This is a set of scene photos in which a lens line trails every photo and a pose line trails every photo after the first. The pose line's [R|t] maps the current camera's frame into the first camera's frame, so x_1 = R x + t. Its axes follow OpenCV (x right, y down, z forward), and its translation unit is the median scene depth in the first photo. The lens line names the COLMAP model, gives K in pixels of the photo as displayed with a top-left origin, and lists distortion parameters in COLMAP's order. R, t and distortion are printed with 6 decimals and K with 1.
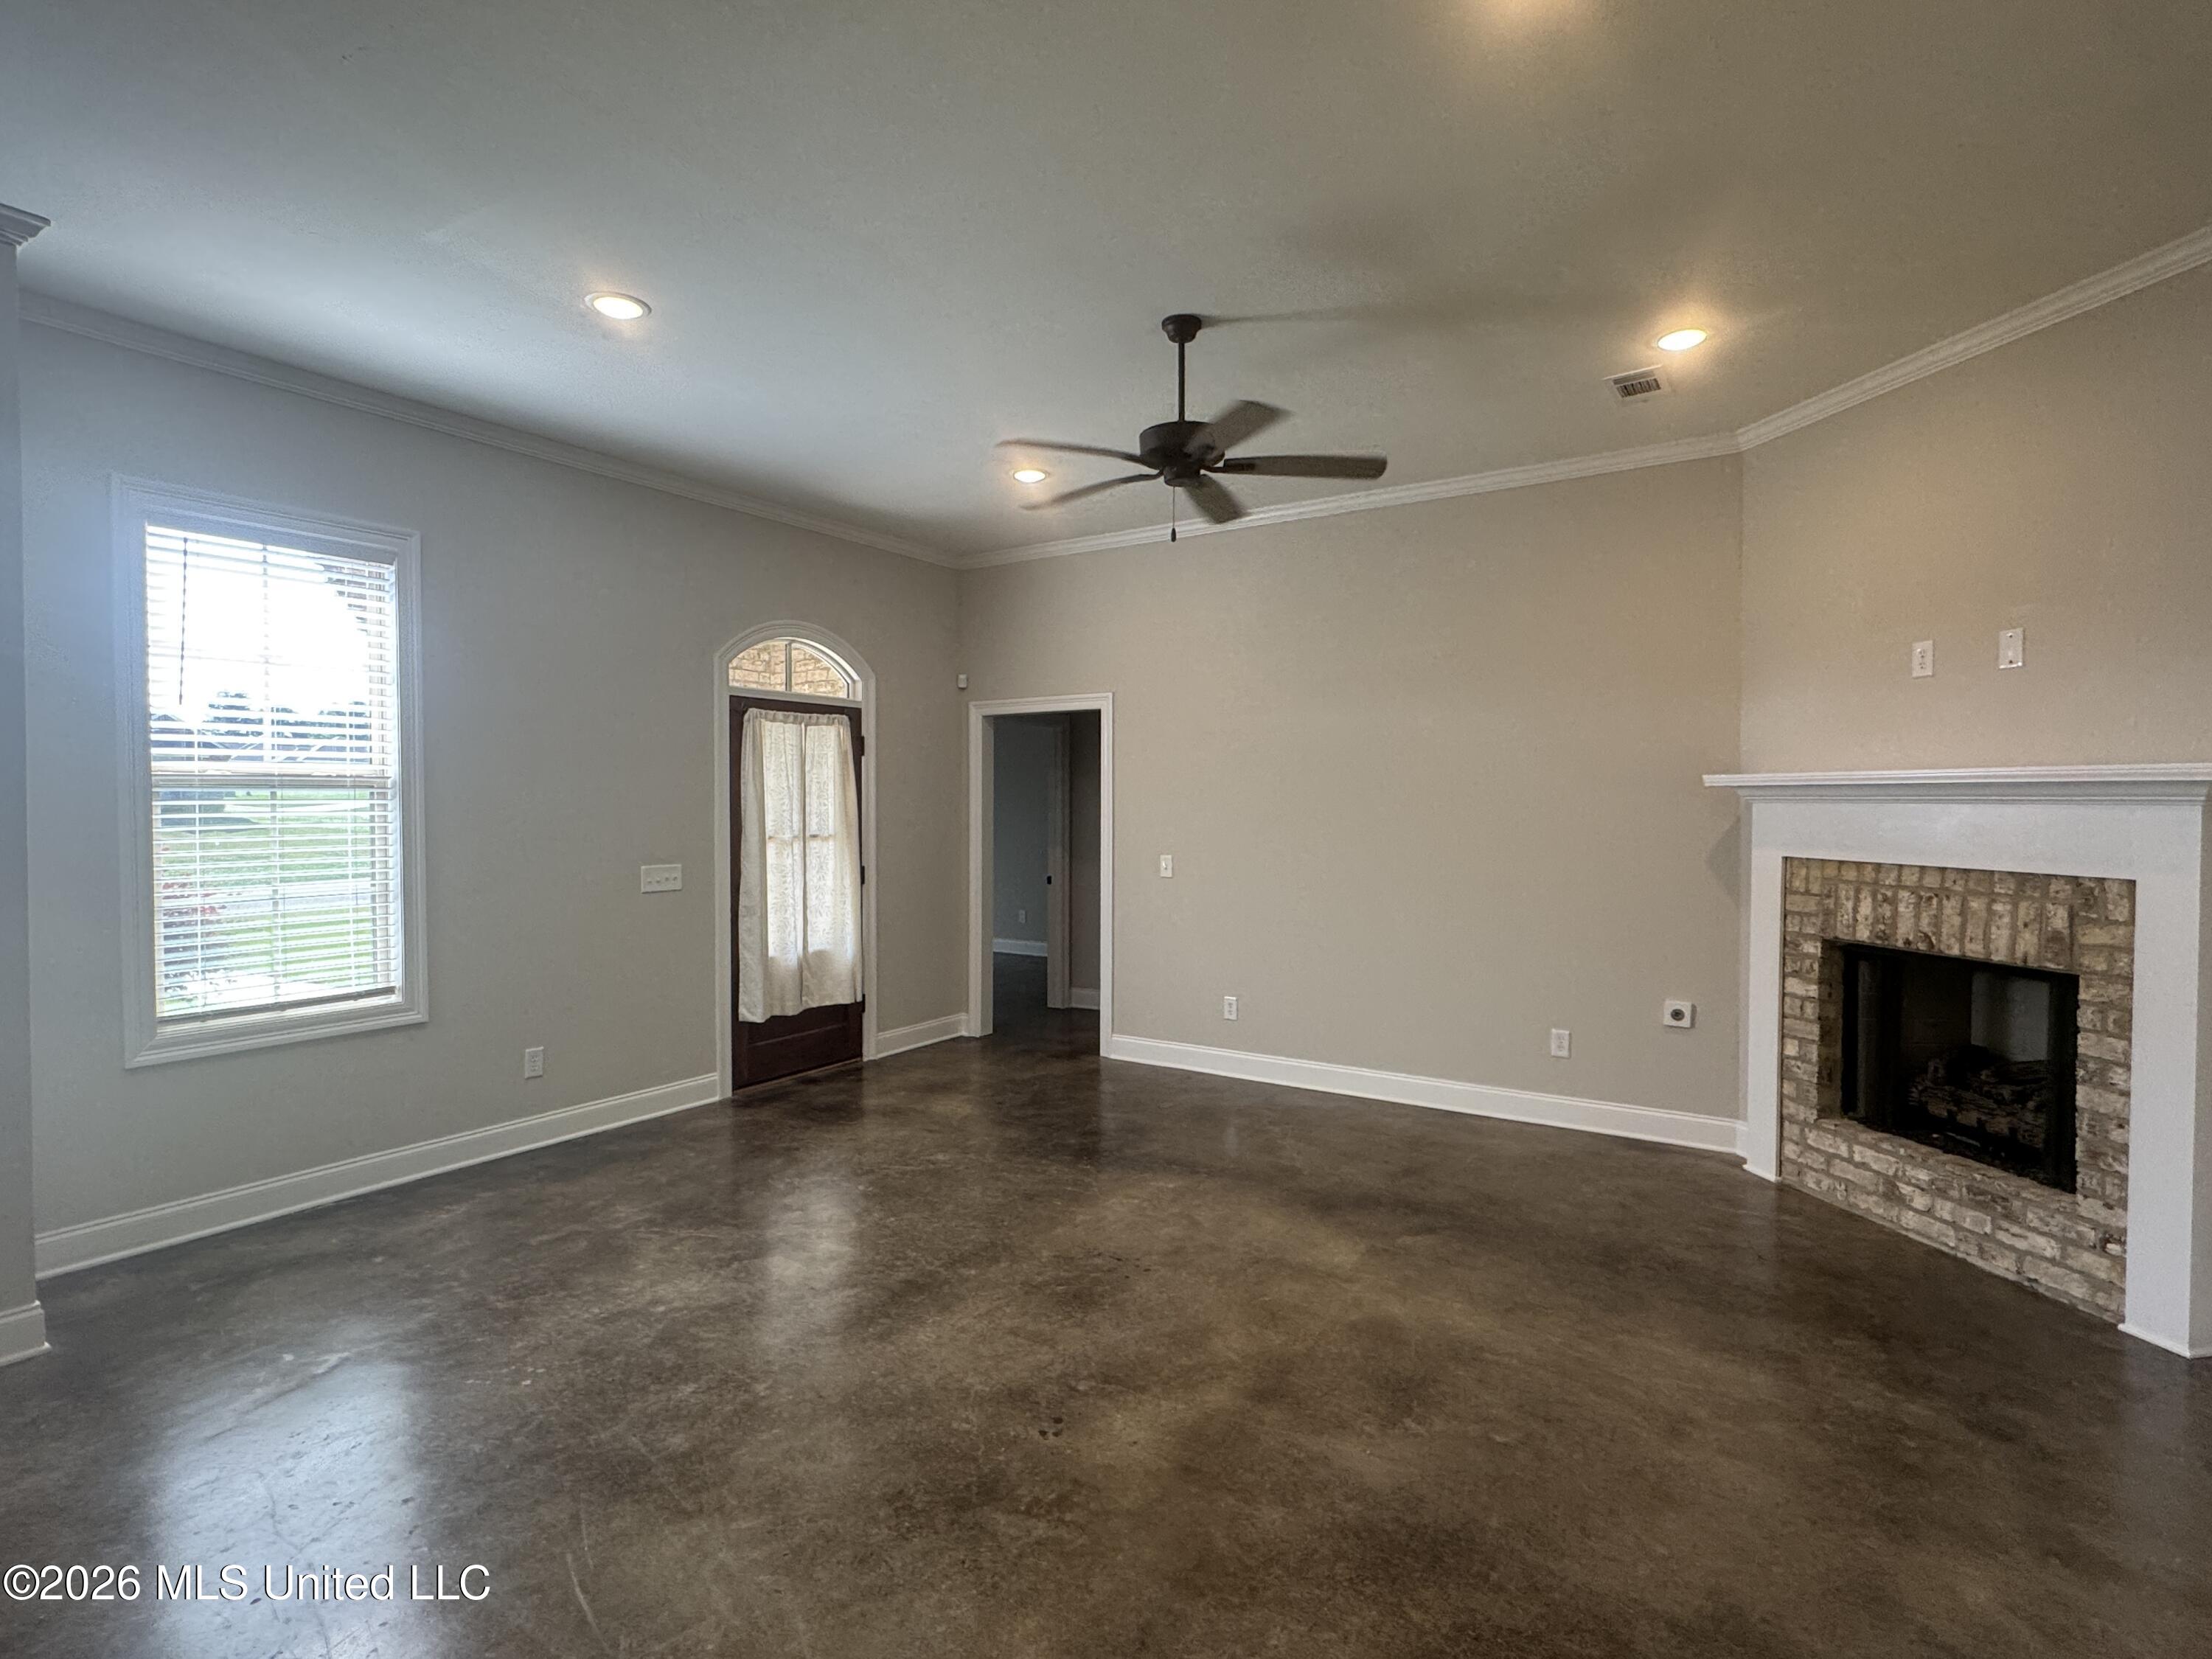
lens RADIAL K [[1098.3, 0, 1110.0], [0, 1098.3, 822.3], [0, 0, 1]] dist [-0.003305, -0.000806]
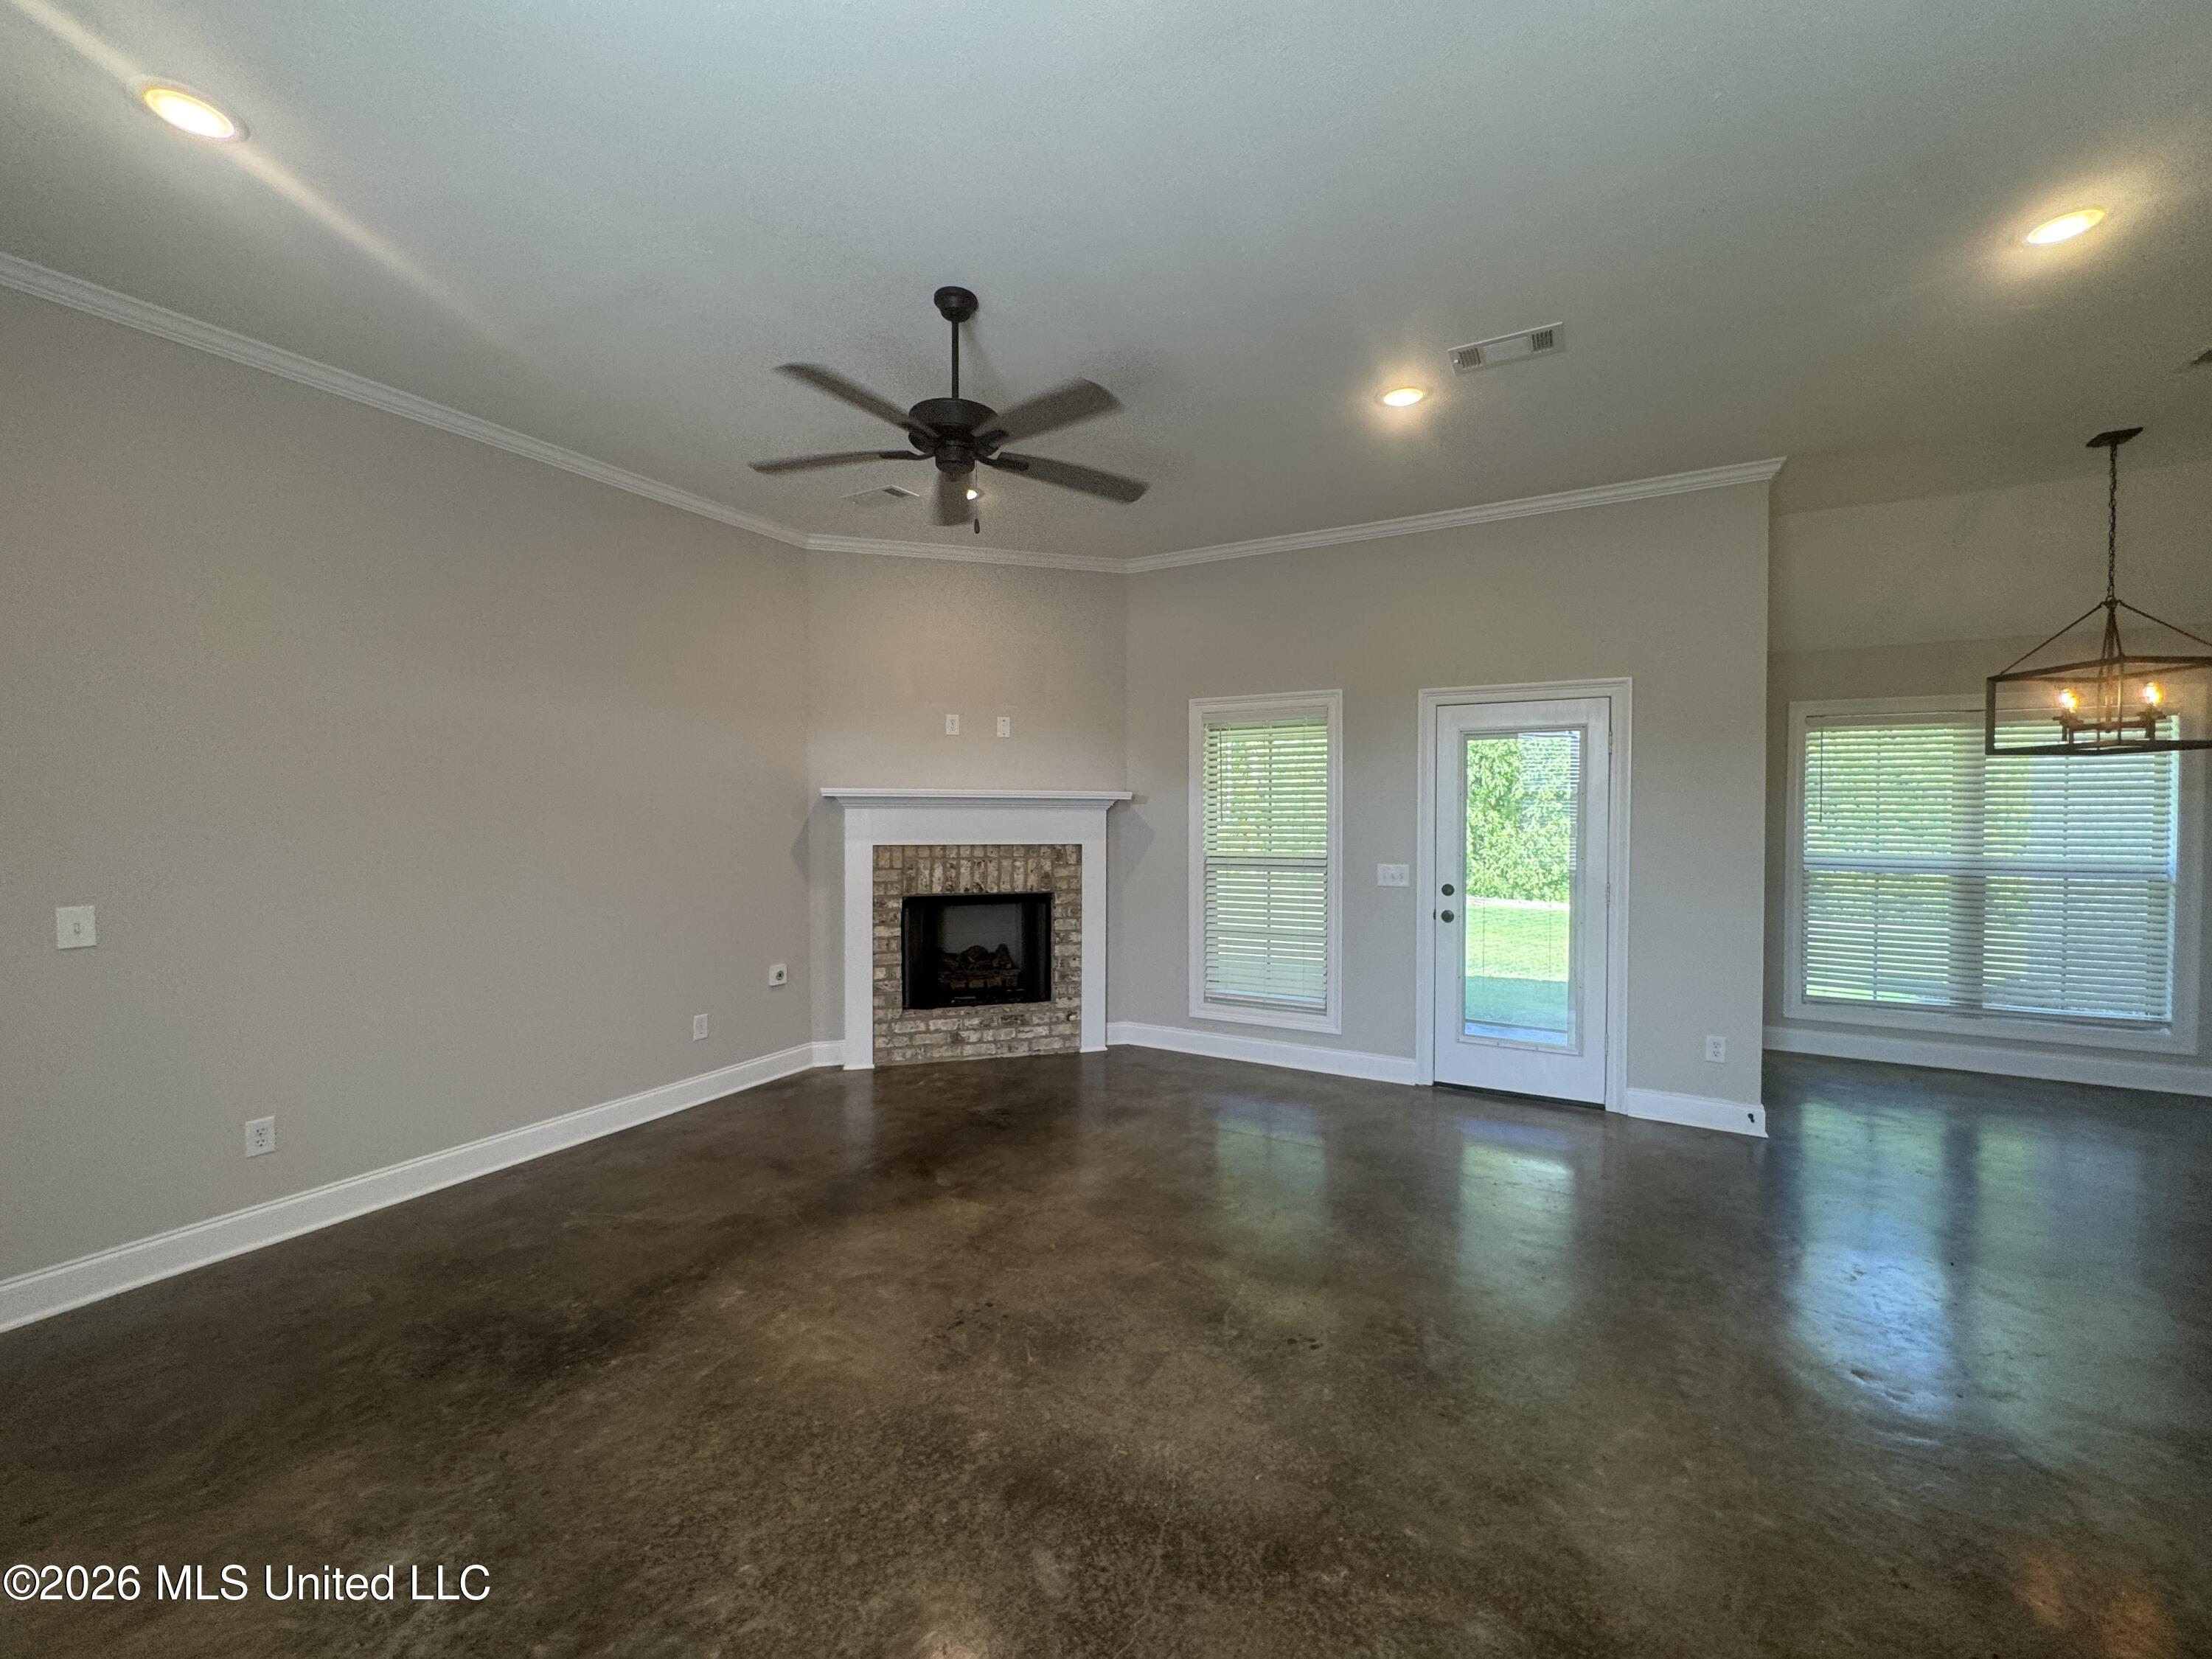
lens RADIAL K [[887.0, 0, 1105.8], [0, 887.0, 825.8], [0, 0, 1]] dist [-0.002119, 0.000675]
pose [[-0.074989, -0.017507, 0.997031, -0.698308], [0.016795, 0.999682, 0.018817, -0.013721], [-0.997043, 0.018156, -0.074671, 0.917708]]
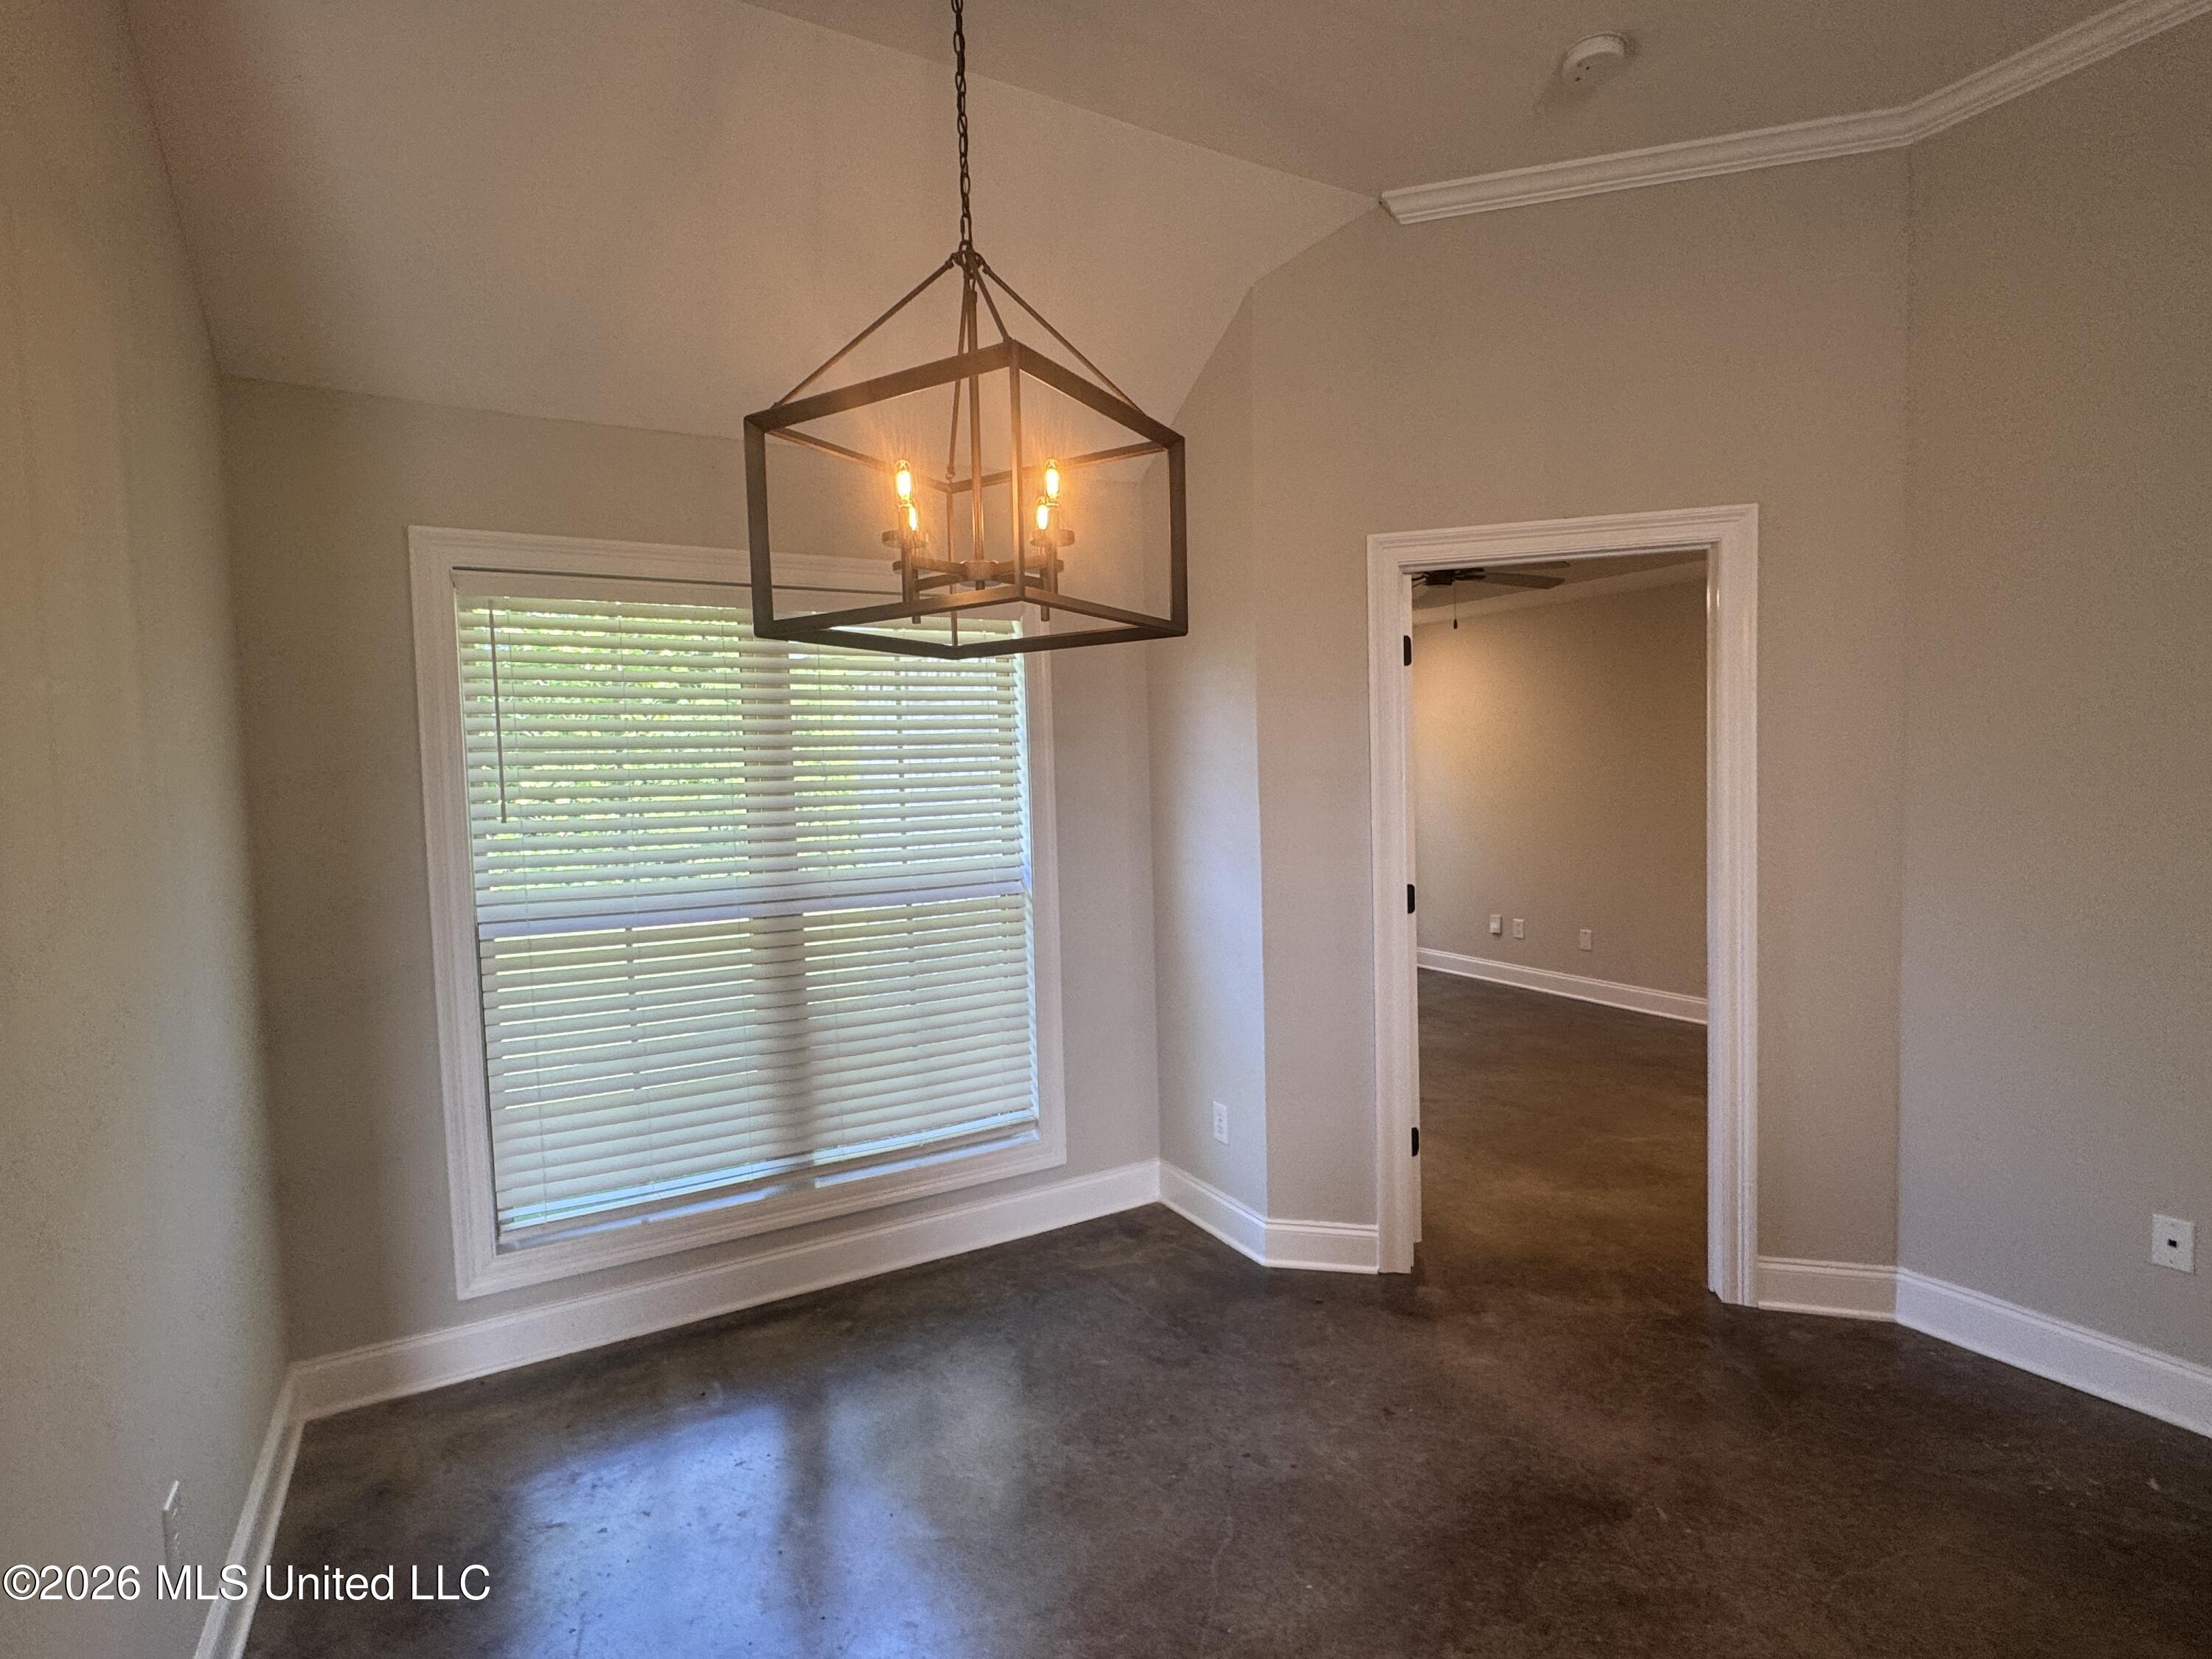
lens RADIAL K [[1098.3, 0, 1101.5], [0, 1098.3, 836.3], [0, 0, 1]] dist [-0.003305, -0.000806]
pose [[-0.889716, 0.002874, 0.456505, -0.038479], [0.041397, 0.996368, 0.074409, -0.003706], [-0.454633, 0.085101, -0.886604, 0.112699]]
